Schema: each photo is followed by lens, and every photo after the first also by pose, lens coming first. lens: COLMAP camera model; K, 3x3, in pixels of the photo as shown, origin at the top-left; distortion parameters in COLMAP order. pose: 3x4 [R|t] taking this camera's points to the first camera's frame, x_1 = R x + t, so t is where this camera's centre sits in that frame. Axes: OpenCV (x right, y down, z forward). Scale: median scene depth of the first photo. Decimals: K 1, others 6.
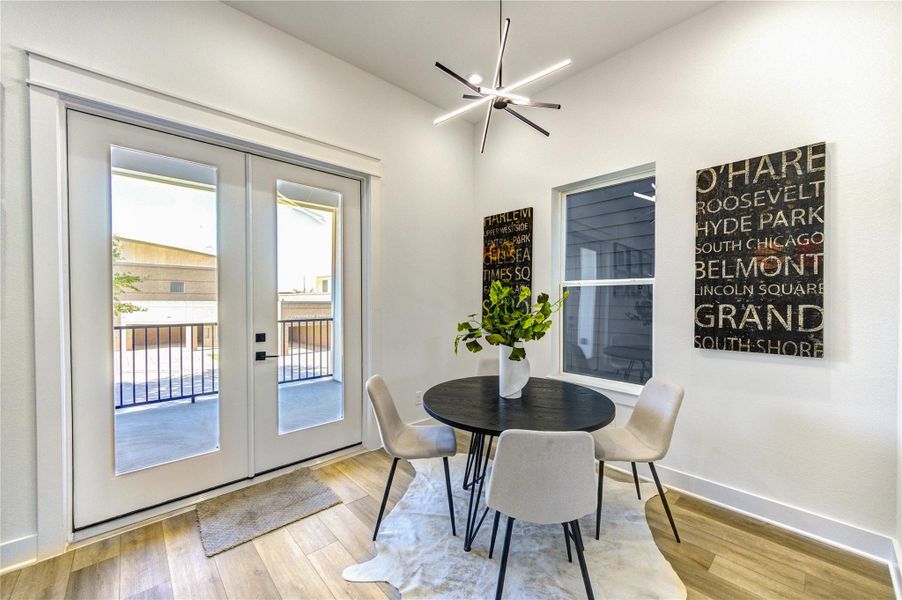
lens RADIAL K [[352.9, 0, 457.1], [0, 352.9, 304.0], [0, 0, 1]] dist [0.000122, -0.000236]
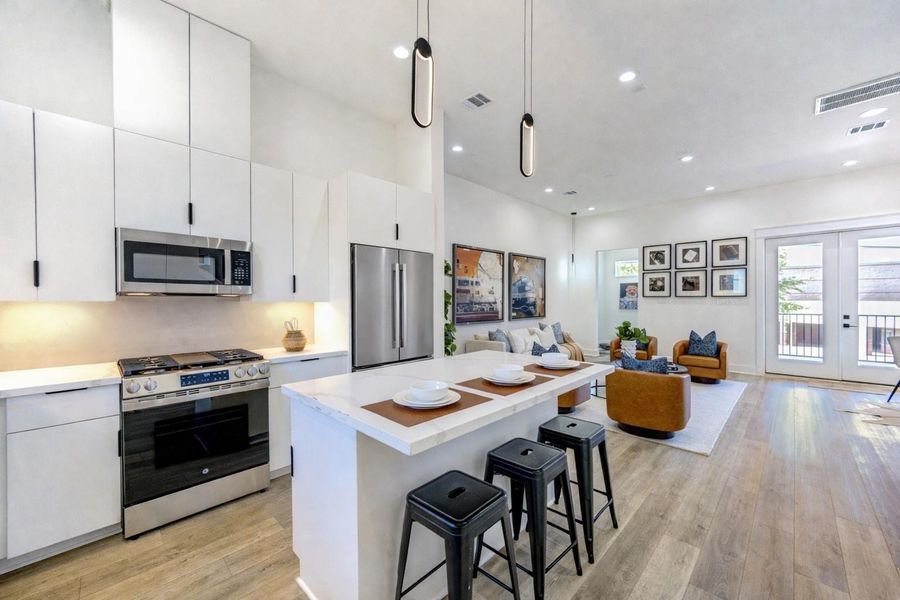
lens RADIAL K [[350.2, 0, 450.0], [0, 350.2, 300.0], [0, 0, 1]] dist [0.000088, -0.000039]
pose [[0.041641, 0.001887, -0.999131, 0.825002], [-0.013653, 0.999906, 0.001319, 0.012435], [0.999039, 0.013587, 0.041663, -0.839373]]
